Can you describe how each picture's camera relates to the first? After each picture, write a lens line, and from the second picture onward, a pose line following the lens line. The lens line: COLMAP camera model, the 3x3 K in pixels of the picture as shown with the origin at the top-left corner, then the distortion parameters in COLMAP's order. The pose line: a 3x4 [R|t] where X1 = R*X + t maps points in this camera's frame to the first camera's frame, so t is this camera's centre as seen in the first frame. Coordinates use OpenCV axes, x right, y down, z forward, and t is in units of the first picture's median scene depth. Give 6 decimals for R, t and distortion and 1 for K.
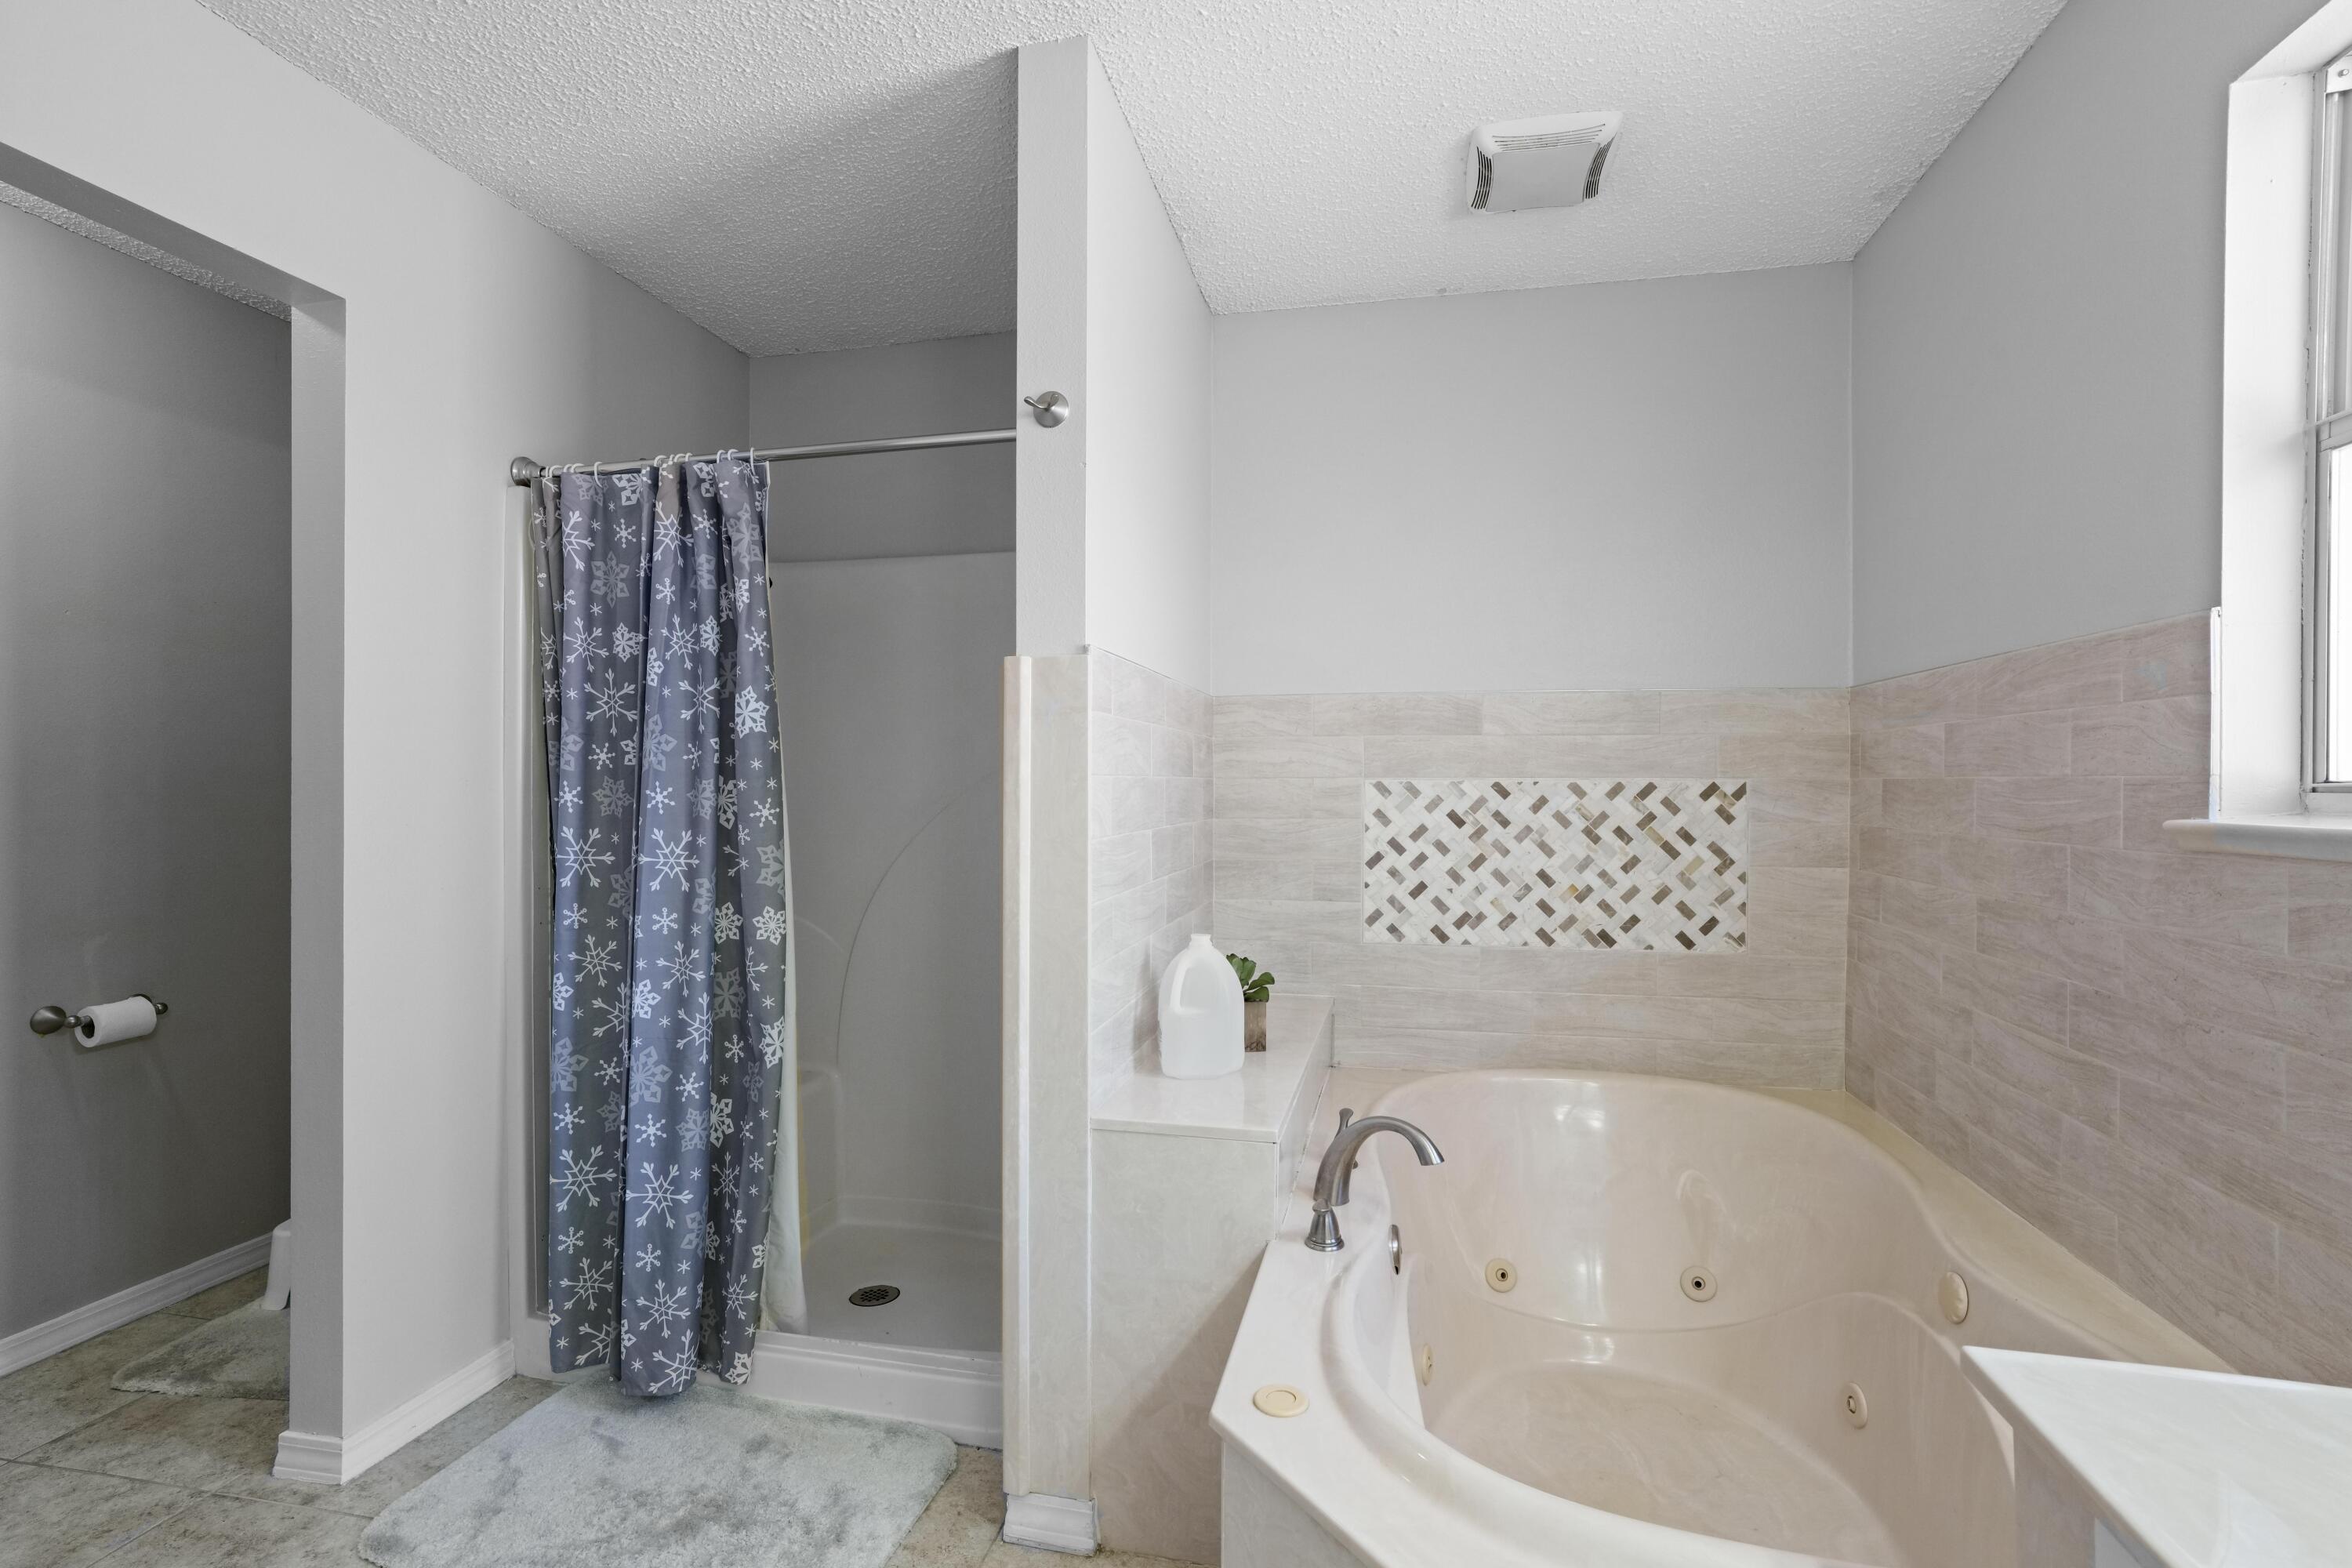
lens RADIAL K [[1058.8, 0, 1159.5], [0, 1058.8, 783.4], [0, 0, 1]] dist [-0.044225, 0.024997]
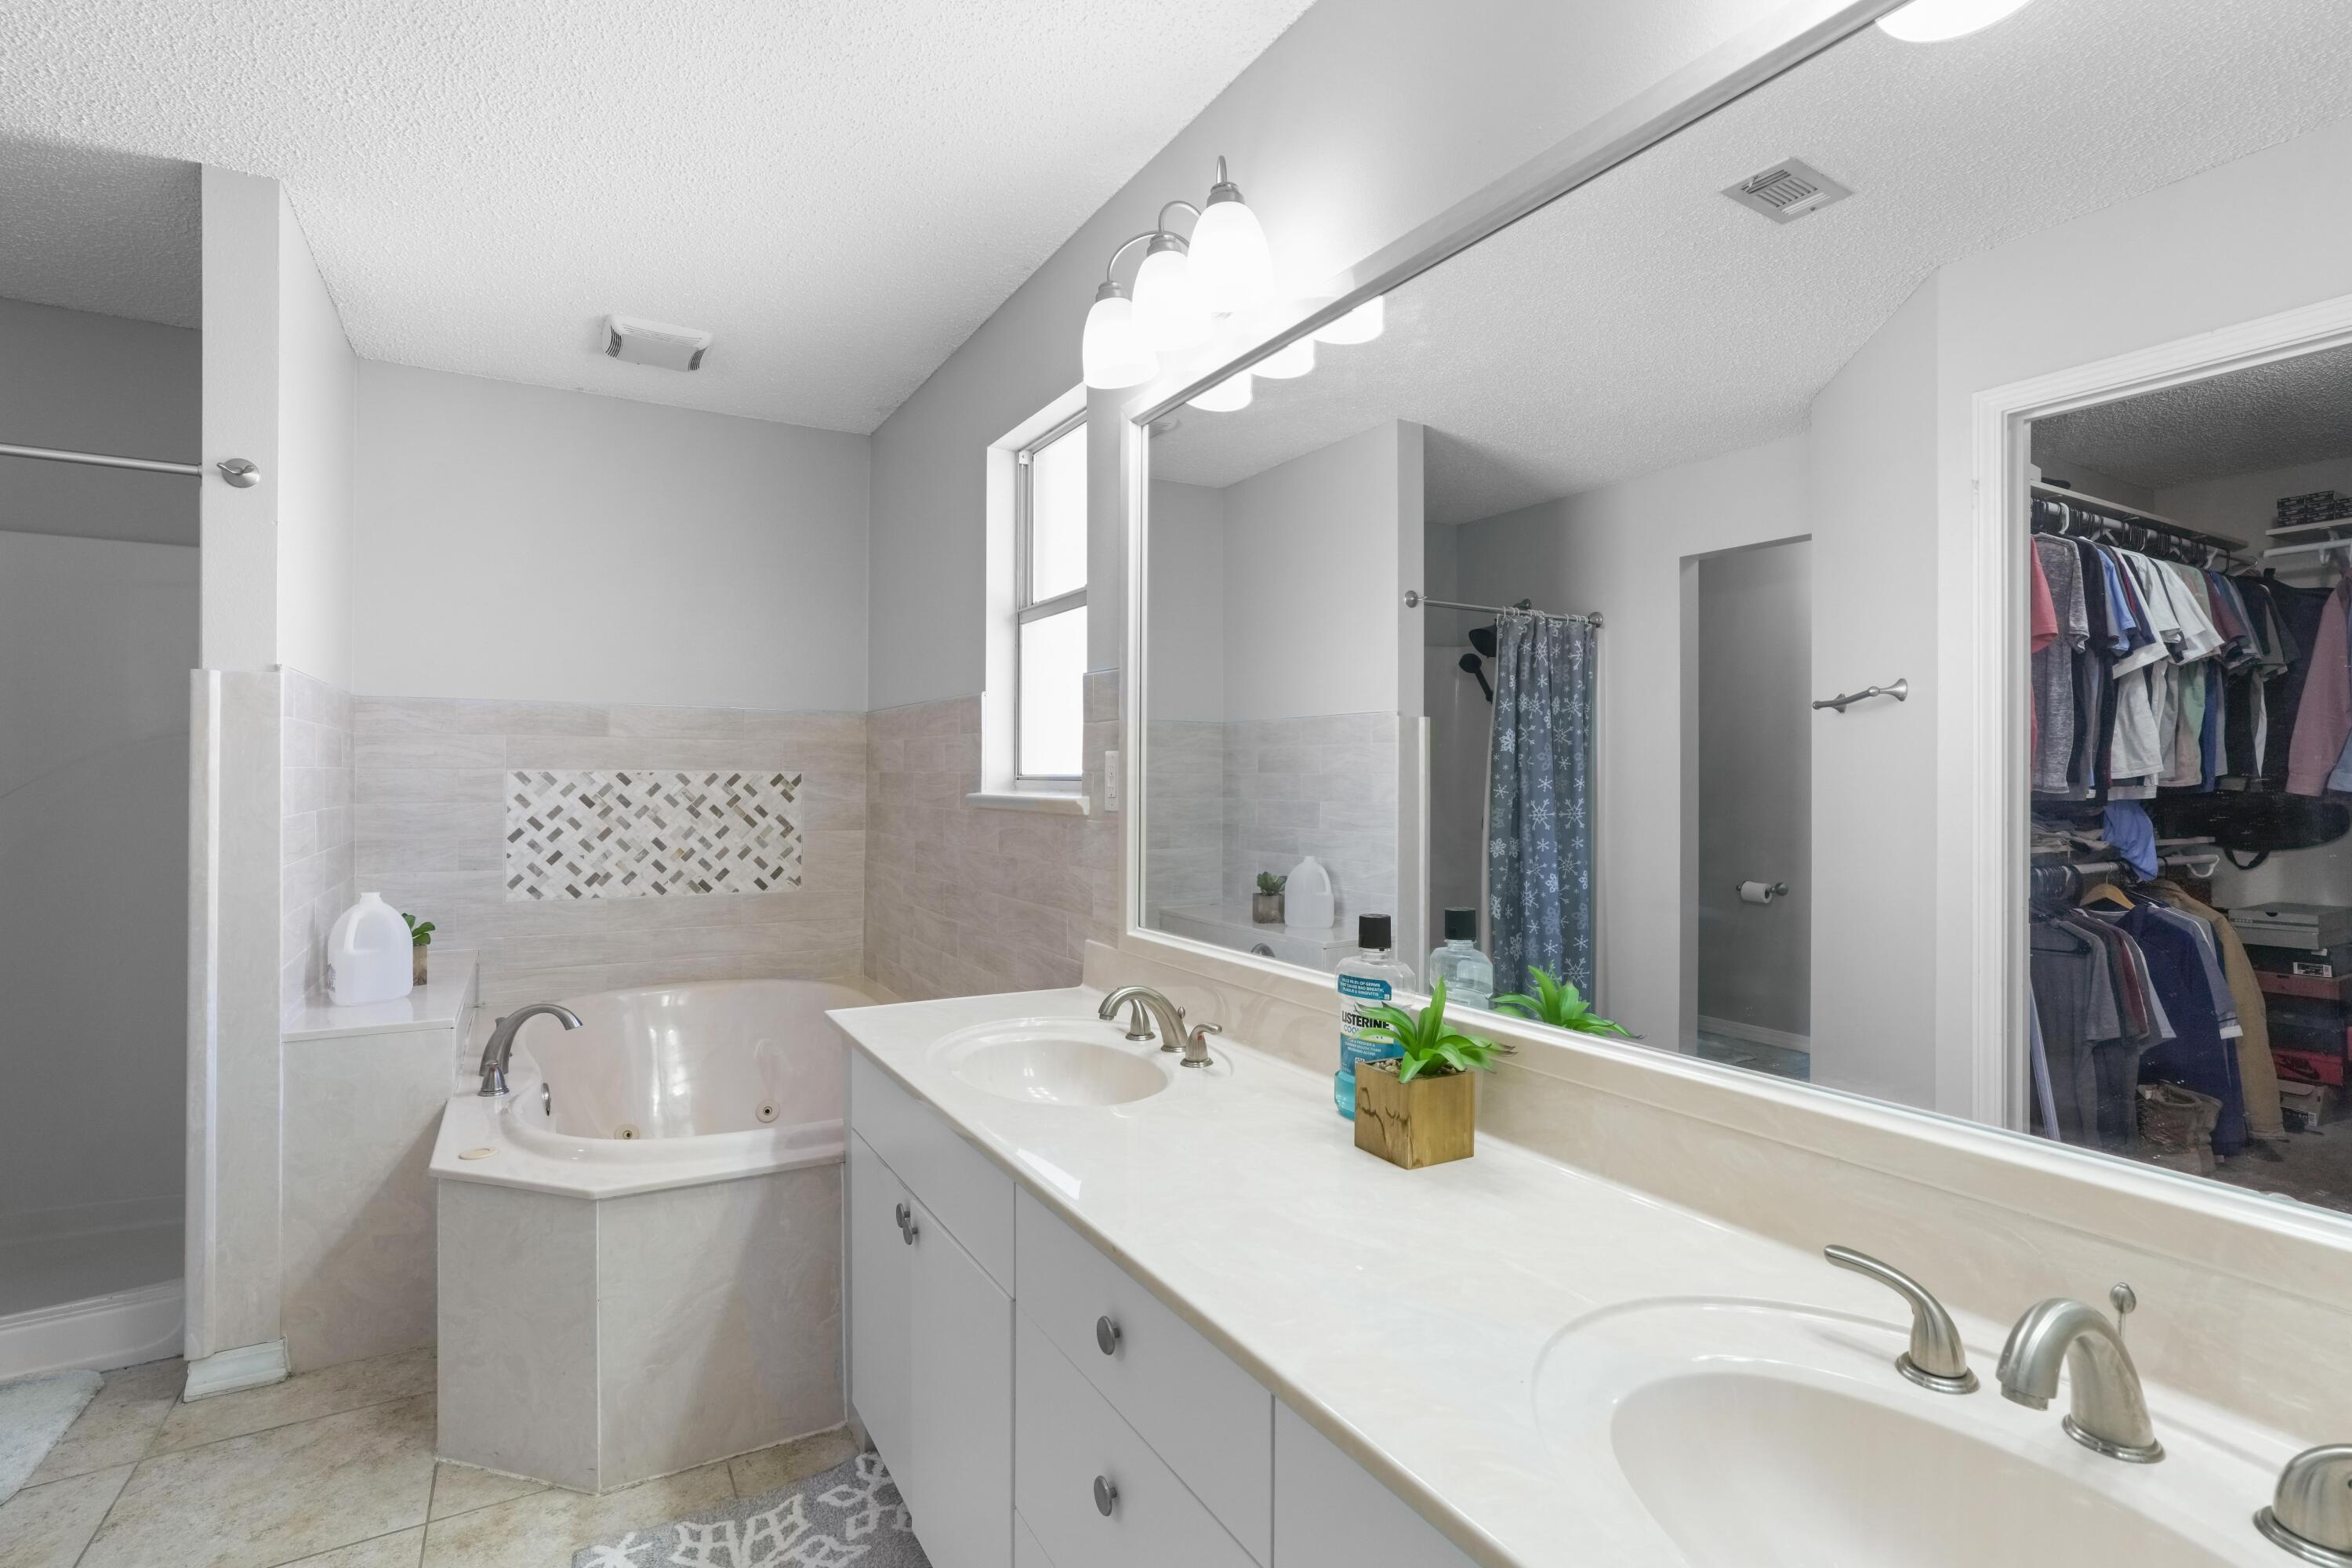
lens RADIAL K [[1058.8, 0, 1159.5], [0, 1058.8, 783.4], [0, 0, 1]] dist [-0.044225, 0.024997]
pose [[0.711107, -0.001634, 0.703082, -0.122368], [-0.005075, 0.999959, 0.007456, -0.001172], [-0.703066, -0.008870, 0.711069, -0.406047]]
